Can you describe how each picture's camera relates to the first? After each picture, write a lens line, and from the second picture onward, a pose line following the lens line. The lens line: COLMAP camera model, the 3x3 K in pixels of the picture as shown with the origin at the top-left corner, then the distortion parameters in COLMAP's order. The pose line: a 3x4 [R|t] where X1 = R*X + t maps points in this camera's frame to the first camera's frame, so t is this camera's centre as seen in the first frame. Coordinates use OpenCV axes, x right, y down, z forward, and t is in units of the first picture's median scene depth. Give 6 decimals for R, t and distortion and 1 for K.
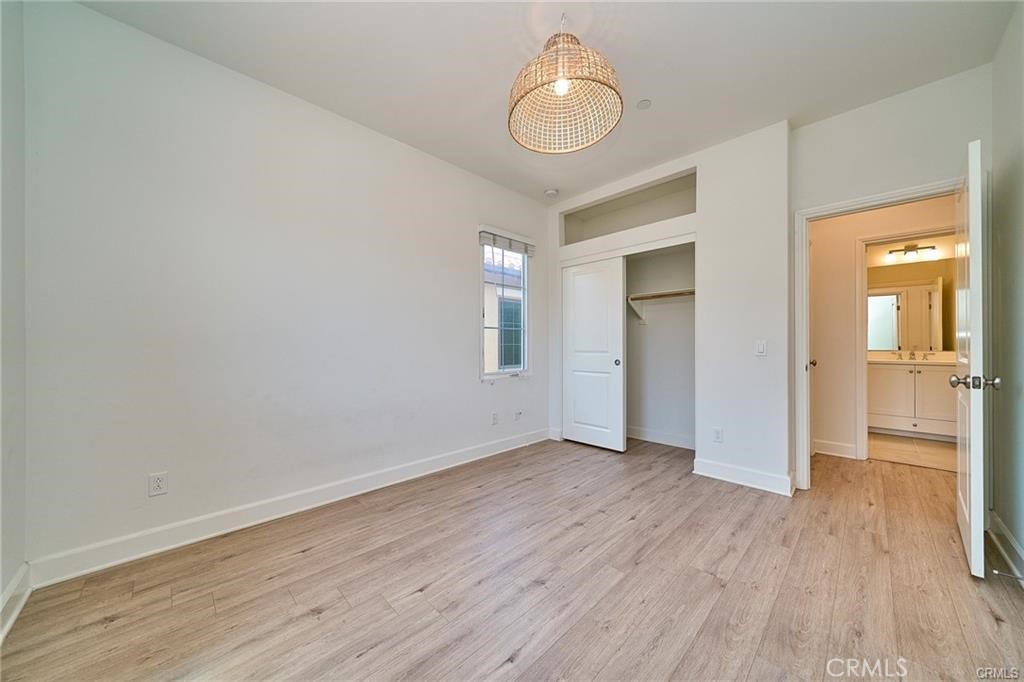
lens RADIAL K [[356.2, 0, 519.6], [0, 356.2, 338.8], [0, 0, 1]] dist [0.002458, -0.001635]
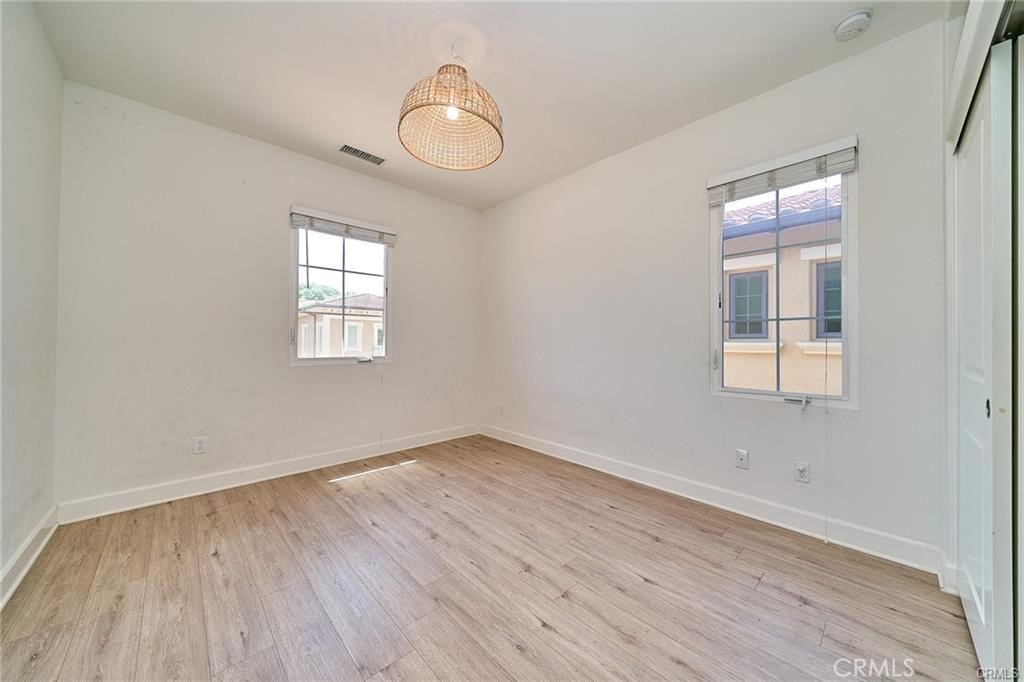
lens RADIAL K [[356.2, 0, 525.6], [0, 356.2, 344.5], [0, 0, 1]] dist [0.002458, -0.001635]
pose [[-0.013905, 0.008361, -0.999868, 0.885430], [0.010223, 0.999914, 0.008220, 0.002782], [0.999851, -0.010108, -0.013989, 0.919108]]
